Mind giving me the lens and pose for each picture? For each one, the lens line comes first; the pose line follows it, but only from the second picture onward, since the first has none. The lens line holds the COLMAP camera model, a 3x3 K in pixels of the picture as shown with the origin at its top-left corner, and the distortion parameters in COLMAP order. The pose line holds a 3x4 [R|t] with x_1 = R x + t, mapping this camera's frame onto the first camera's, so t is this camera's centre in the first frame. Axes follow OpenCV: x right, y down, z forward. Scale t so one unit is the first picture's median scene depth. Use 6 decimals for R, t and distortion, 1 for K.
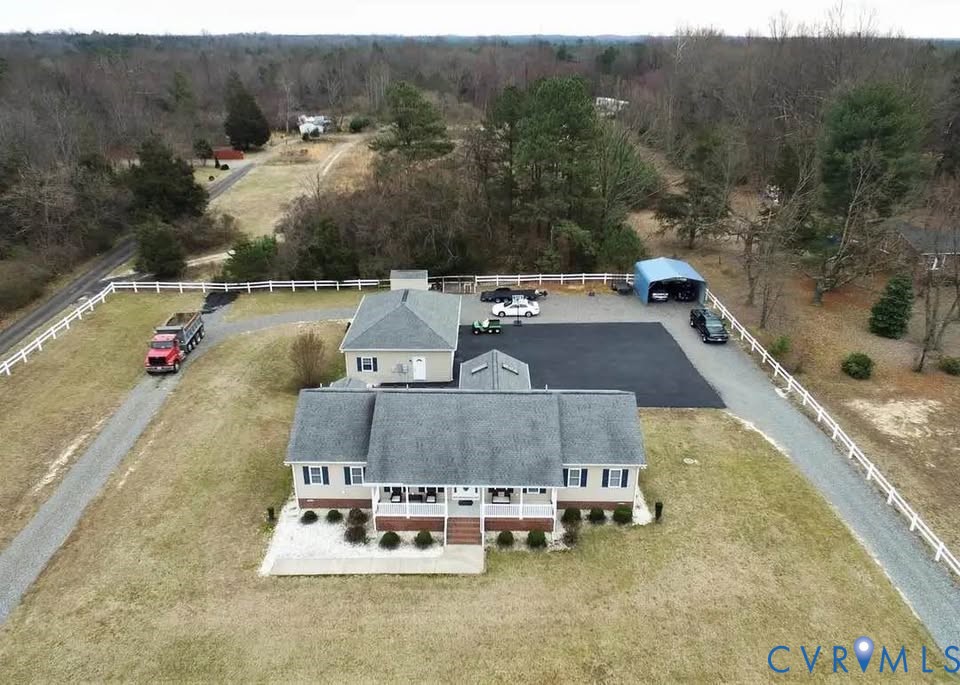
lens RADIAL K [[718.9, 0, 480.0], [0, 718.9, 342.5], [0, 0, 1]] dist [0.005543, 0.008858]
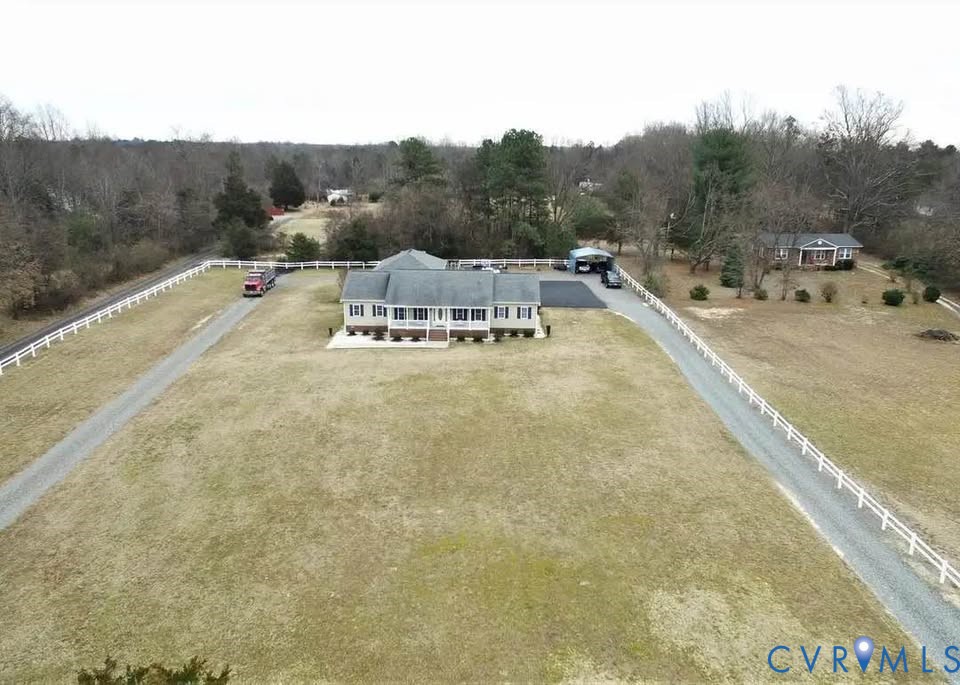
lens RADIAL K [[718.9, 0, 480.0], [0, 718.9, 342.5], [0, 0, 1]] dist [0.005543, 0.008858]
pose [[0.999890, 0.009635, -0.011236, 0.065113], [-0.011115, 0.990068, -0.140152, 0.336706], [0.009774, 0.140262, 0.990066, -0.494603]]
